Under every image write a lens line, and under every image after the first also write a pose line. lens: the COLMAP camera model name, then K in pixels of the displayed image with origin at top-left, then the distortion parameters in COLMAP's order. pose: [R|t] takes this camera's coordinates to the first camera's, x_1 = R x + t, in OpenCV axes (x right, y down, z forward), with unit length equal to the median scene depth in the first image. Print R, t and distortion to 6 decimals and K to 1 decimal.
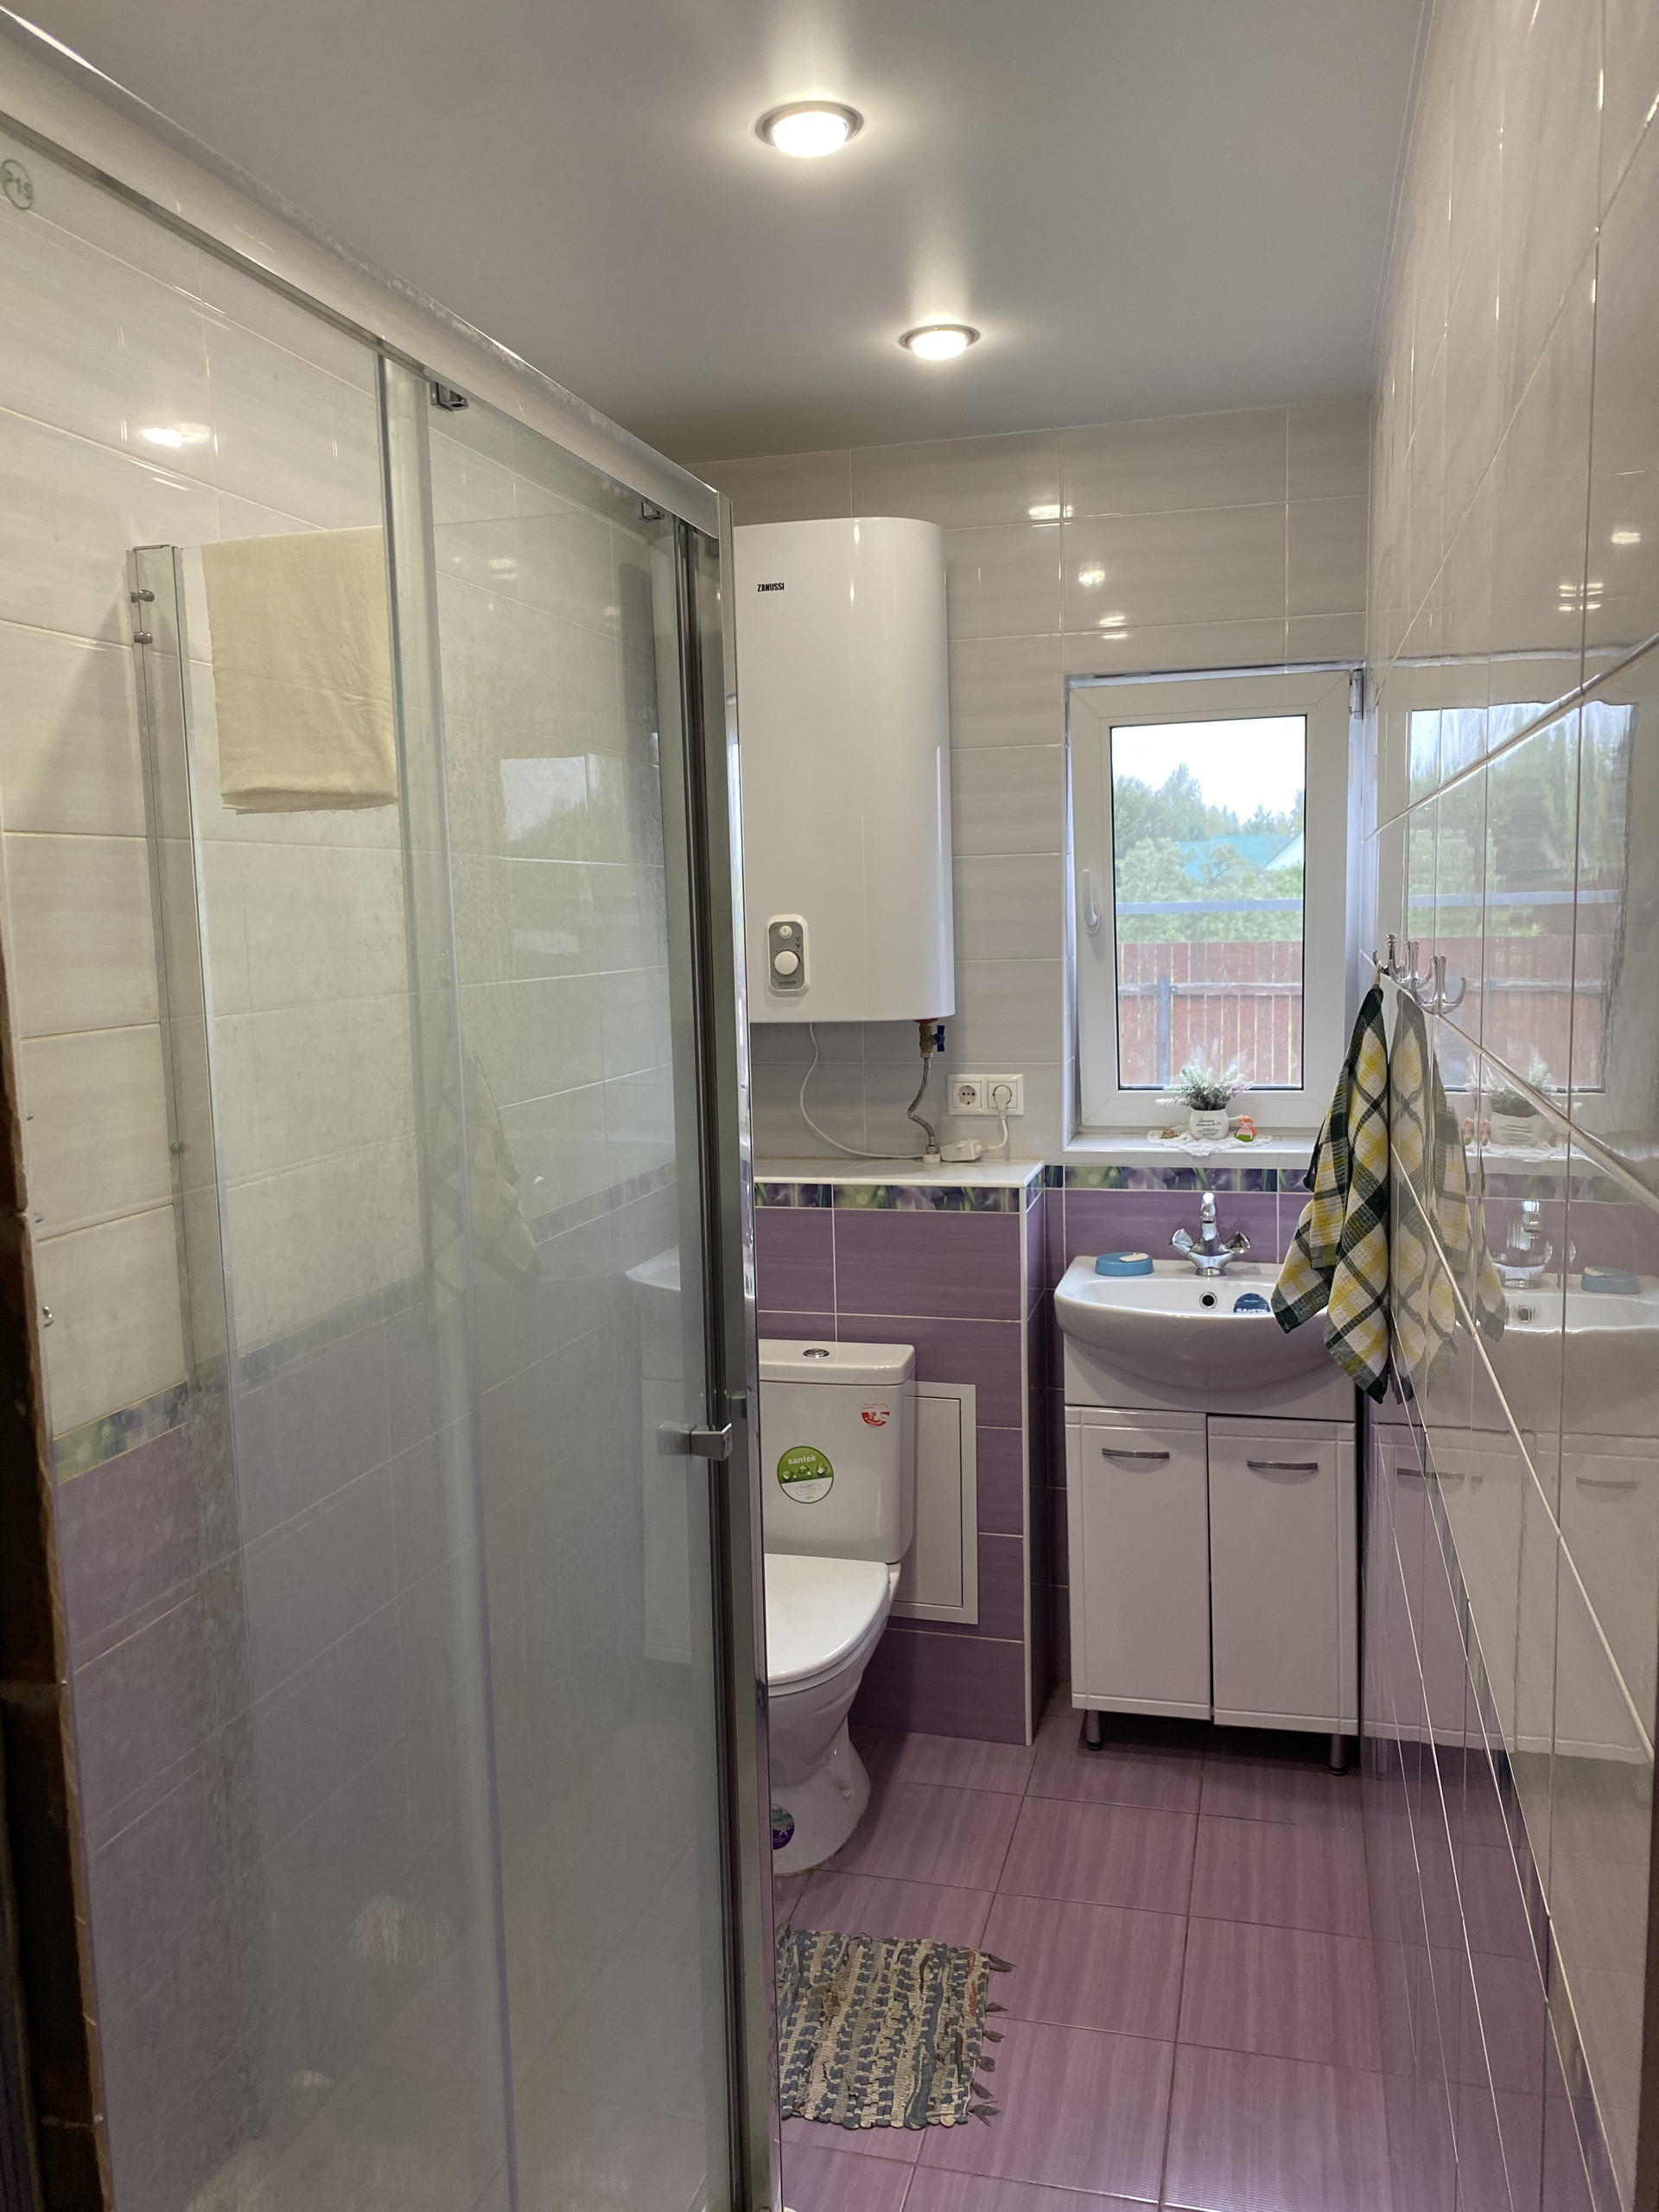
lens RADIAL K [[1681.2, 0, 831.1], [0, 1681.2, 1104.4], [0, 0, 1]] dist [0.029494, -0.046444]
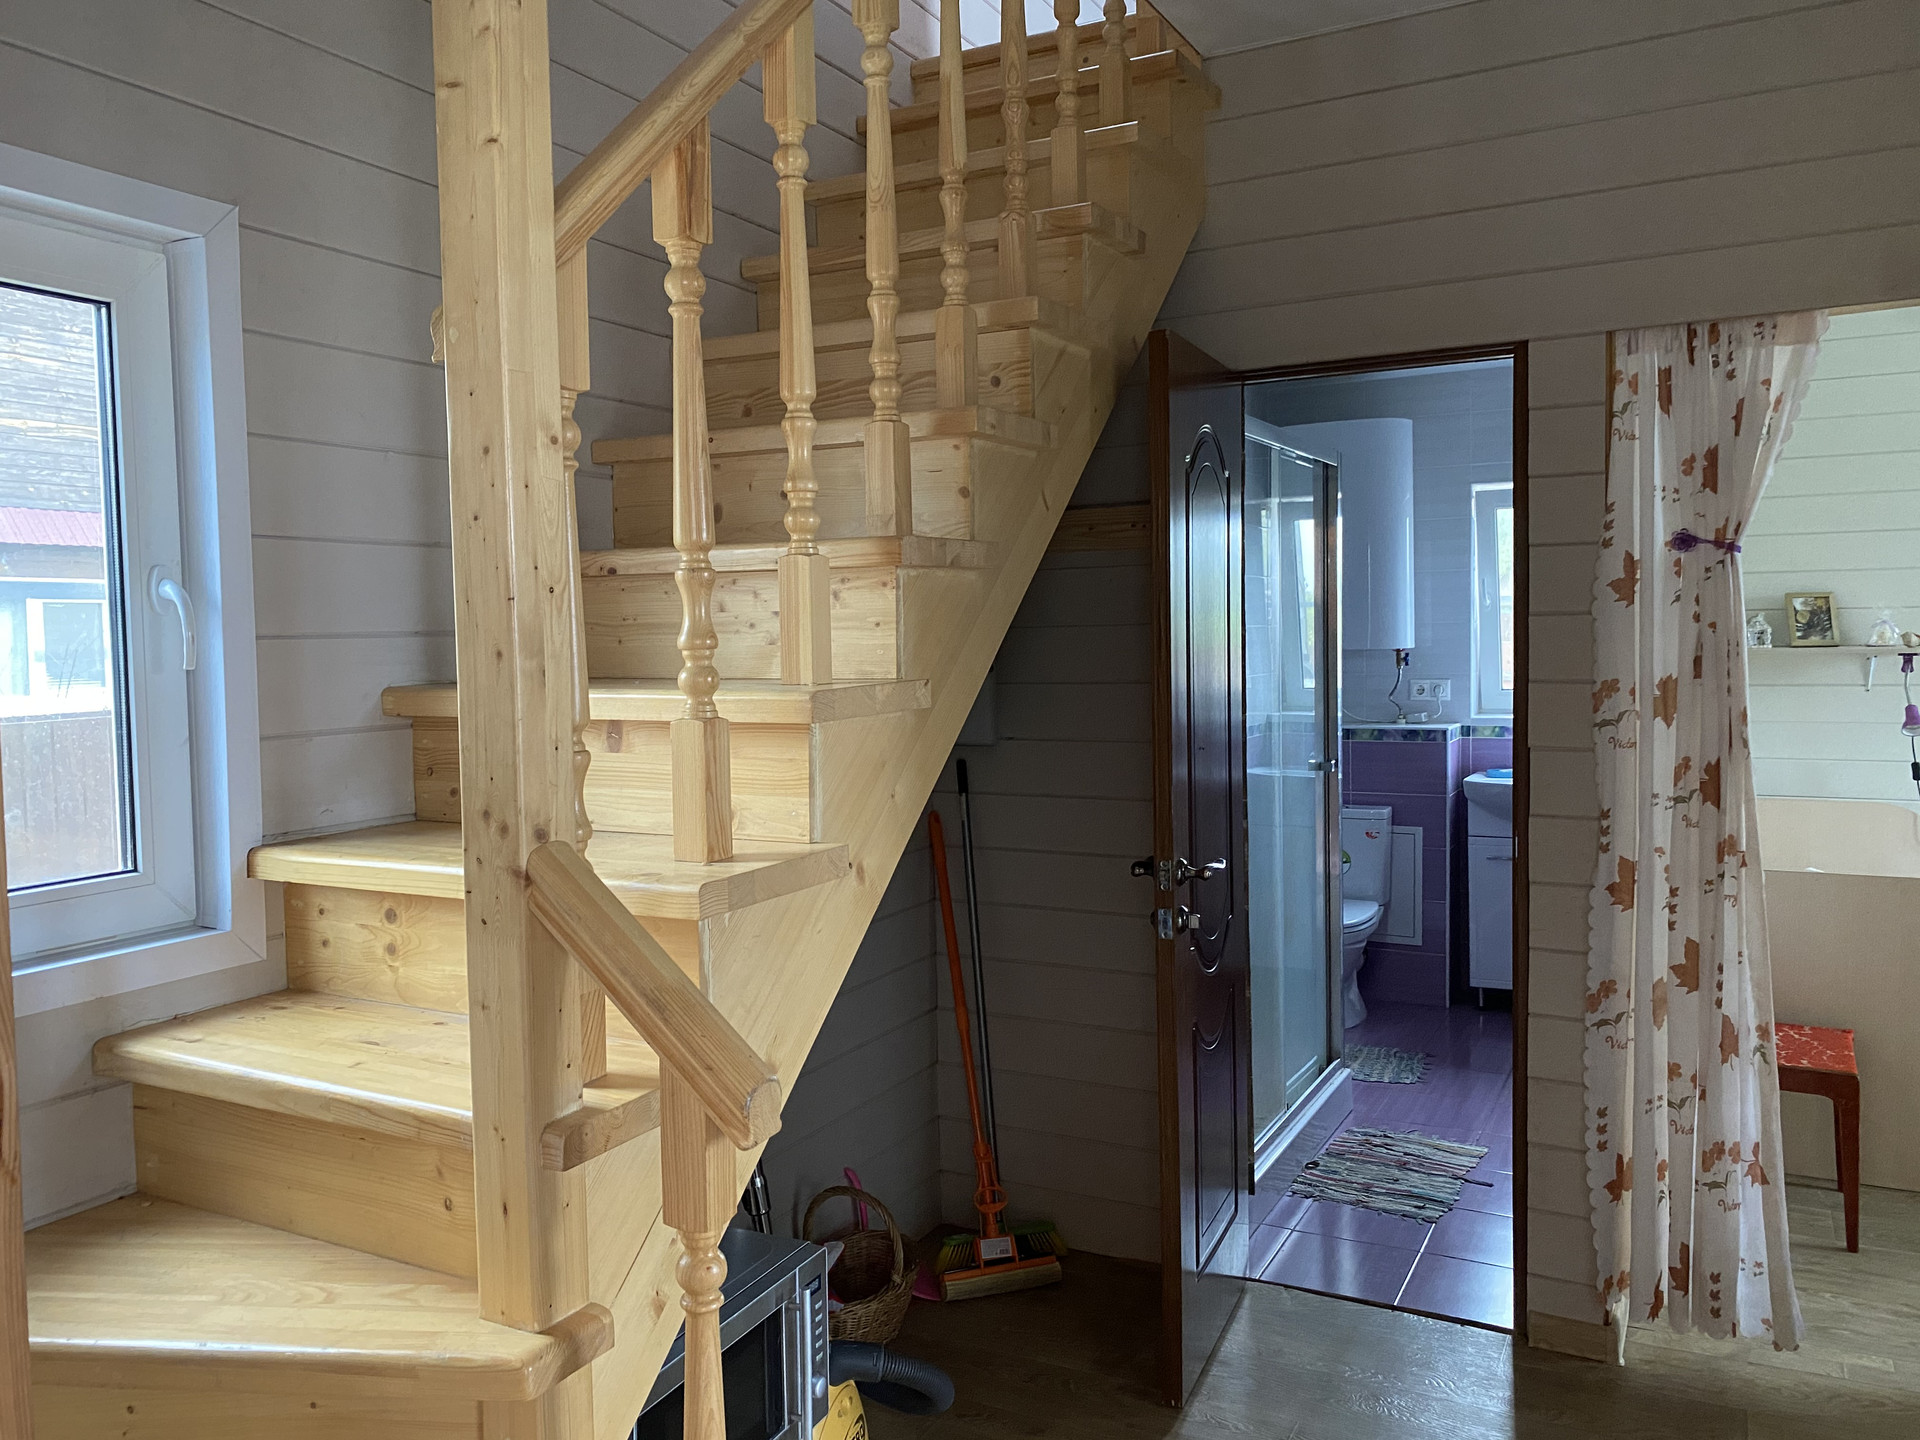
lens RADIAL K [[1459.3, 0, 959.6], [0, 1459.3, 716.1], [0, 0, 1]] dist [0.029494, -0.046444]
pose [[0.975835, 0.020720, -0.217525, -0.077241], [-0.034853, 0.997508, -0.061336, 0.159455], [0.215712, 0.067435, 0.974126, -0.839042]]
